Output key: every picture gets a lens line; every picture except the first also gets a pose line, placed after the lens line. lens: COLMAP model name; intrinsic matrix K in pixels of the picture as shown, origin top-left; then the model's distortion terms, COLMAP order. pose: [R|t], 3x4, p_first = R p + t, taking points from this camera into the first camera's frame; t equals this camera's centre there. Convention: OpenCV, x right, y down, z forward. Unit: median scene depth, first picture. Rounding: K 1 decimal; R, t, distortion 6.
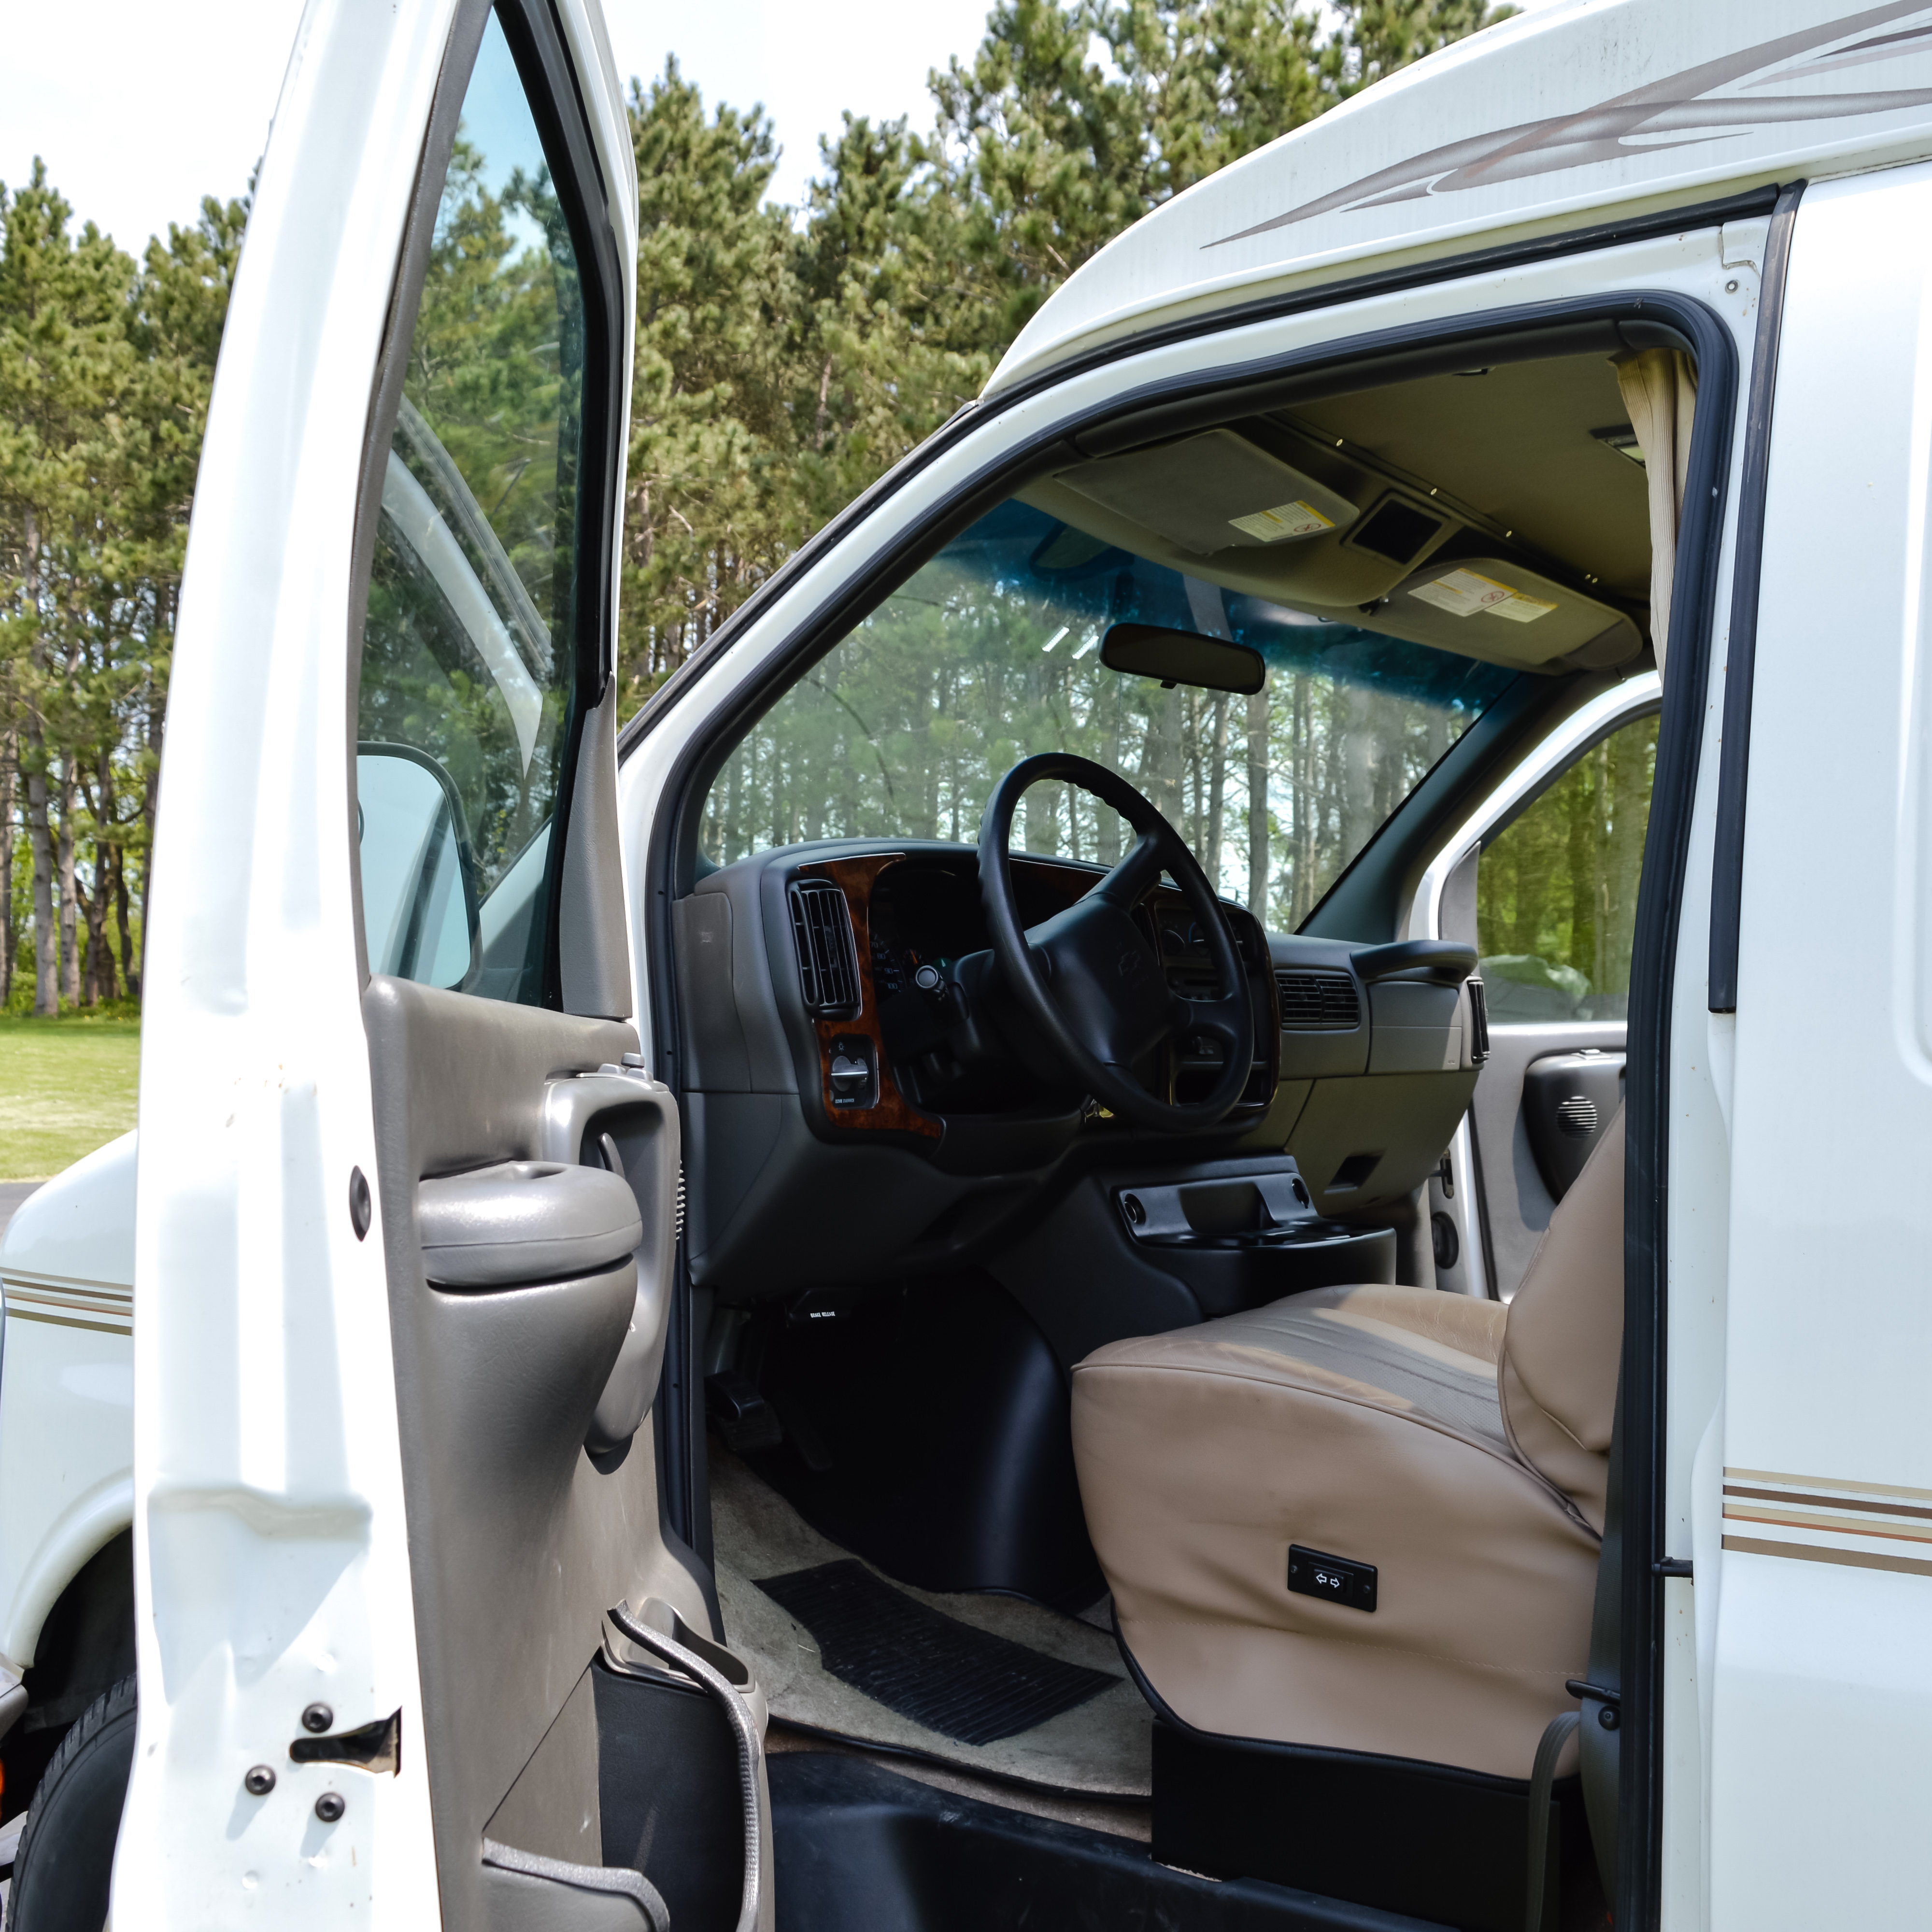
lens RADIAL K [[2337.0, 0, 959.3], [0, 2337.0, 959.3], [0, 0, 1]] dist [-0.017146, 0.000000]
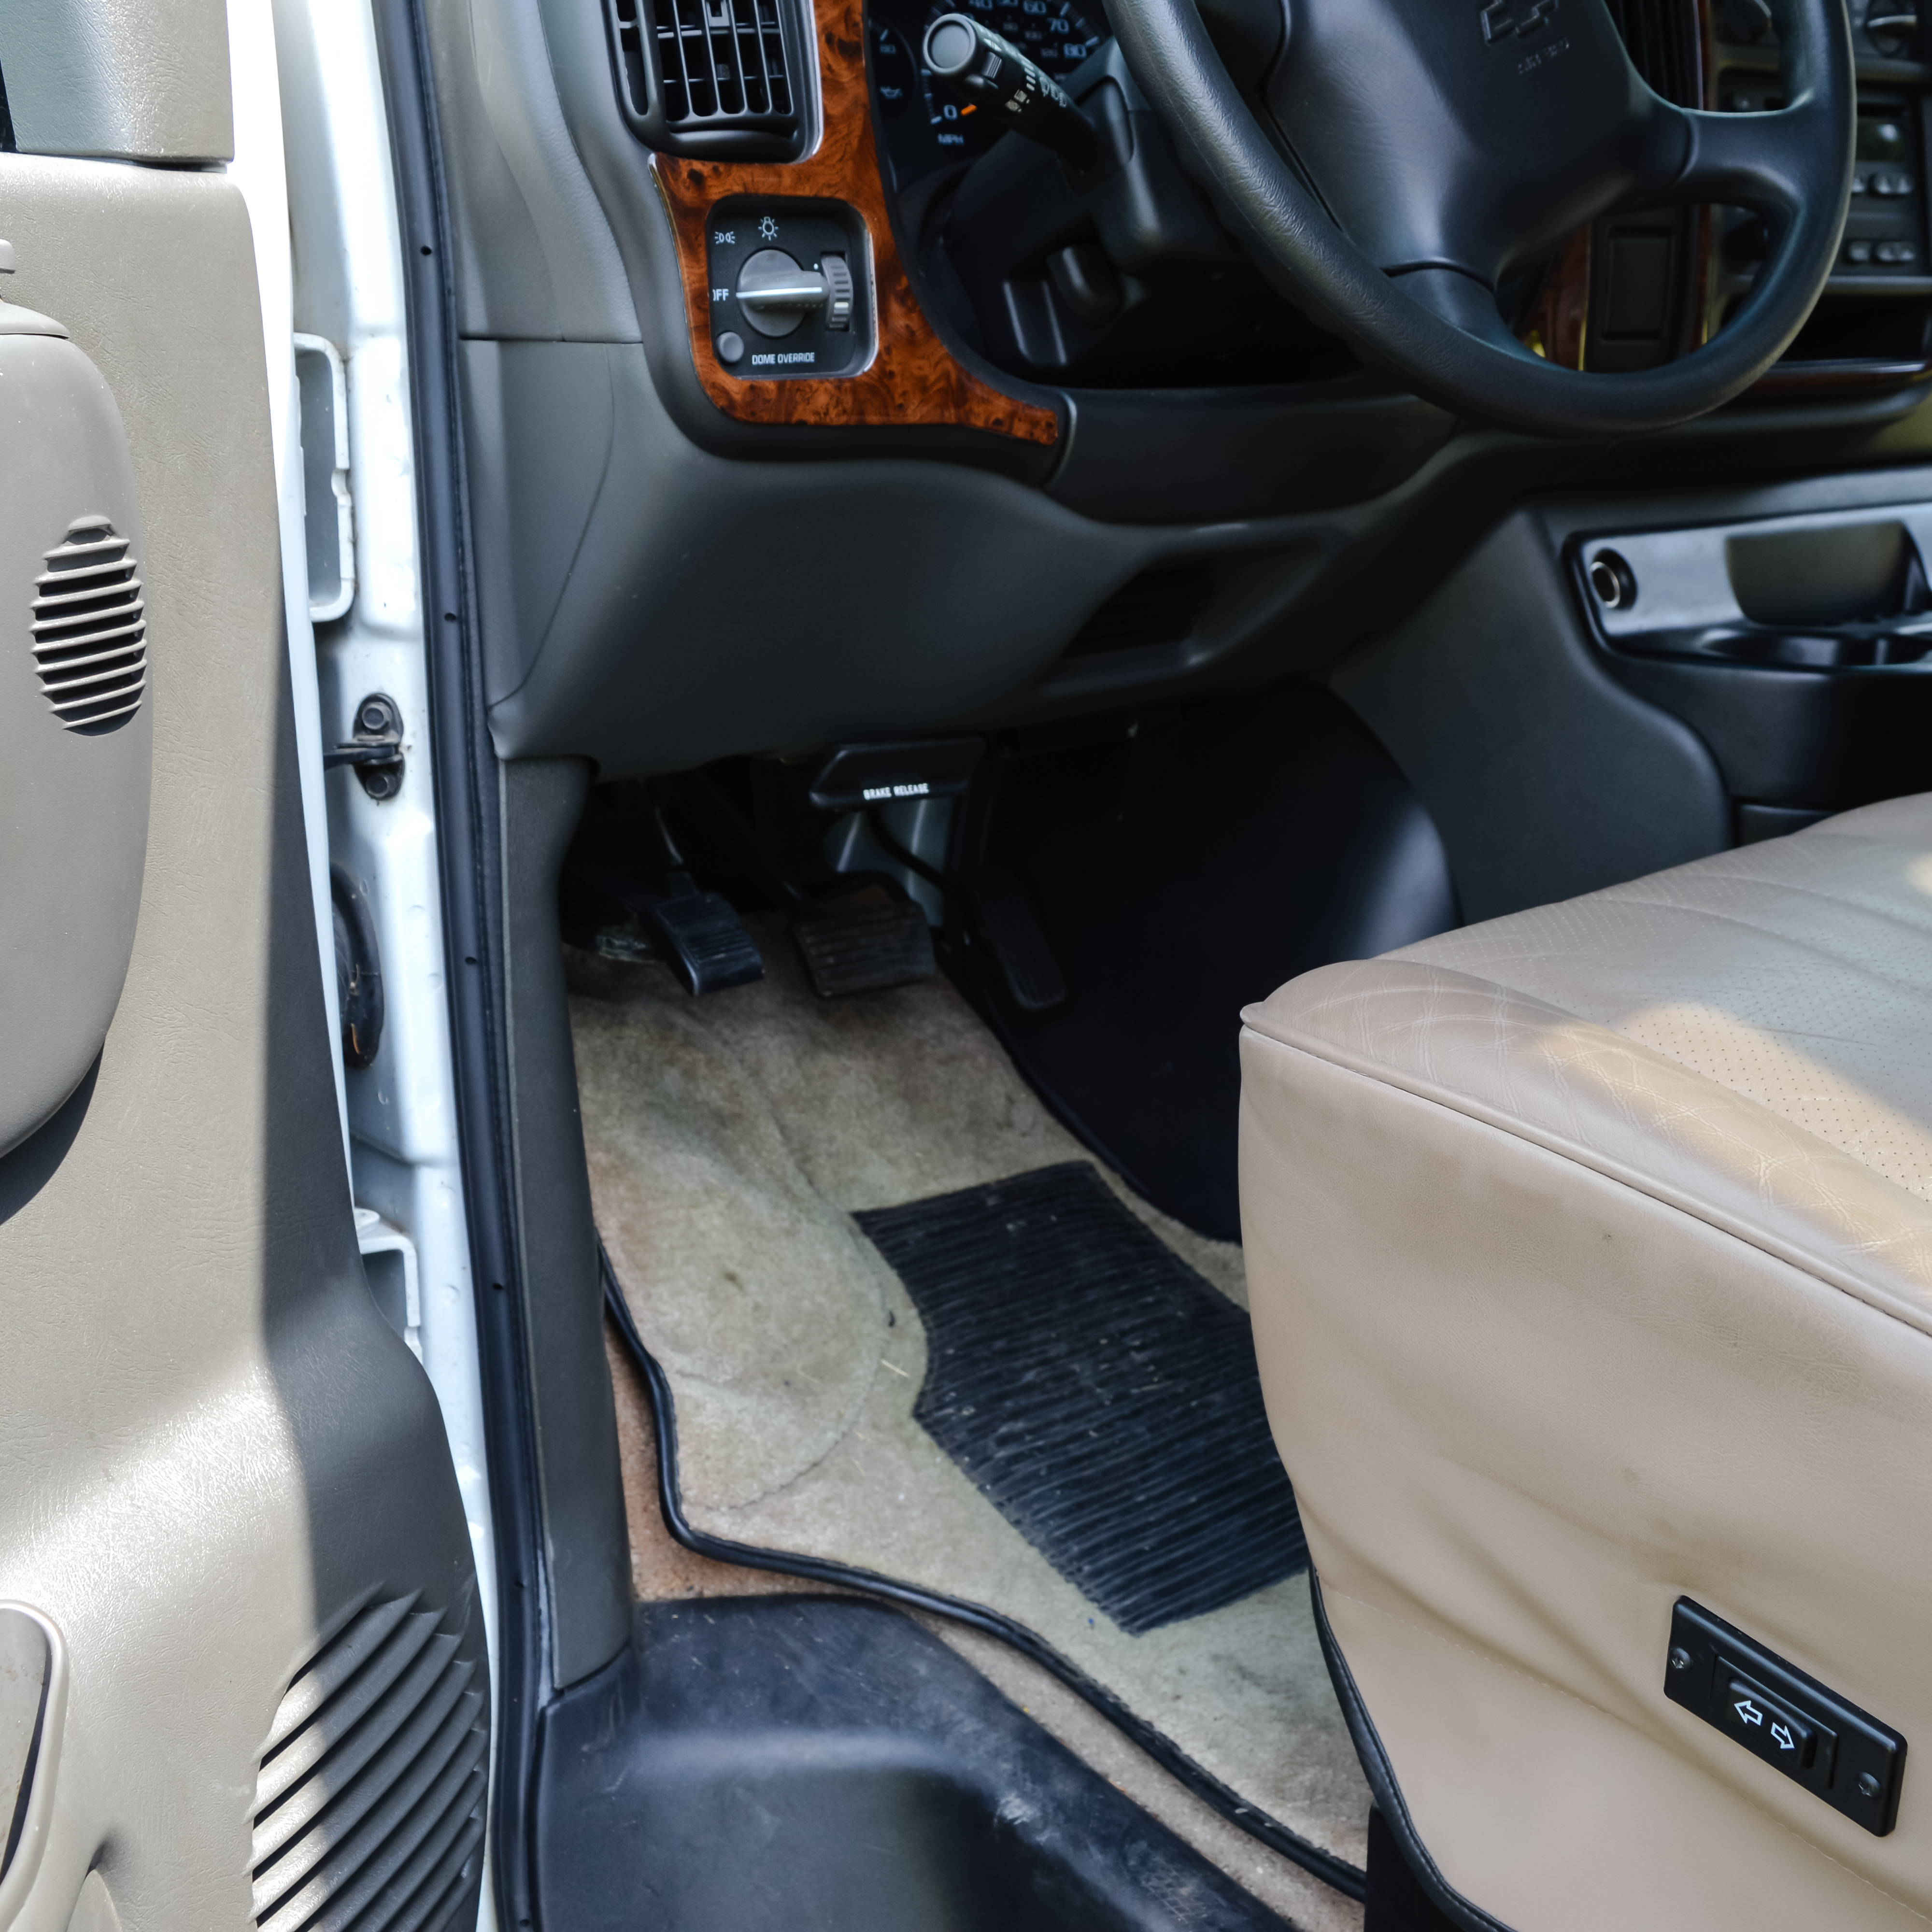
lens RADIAL K [[2337.0, 0, 960.3], [0, 2337.0, 975.9], [0, 0, 1]] dist [-0.017146, 0.000000]
pose [[0.952174, 0.076749, -0.295762, 0.113419], [0.019568, 0.950638, 0.309684, 0.034250], [0.304930, -0.300660, 0.903671, 0.554759]]
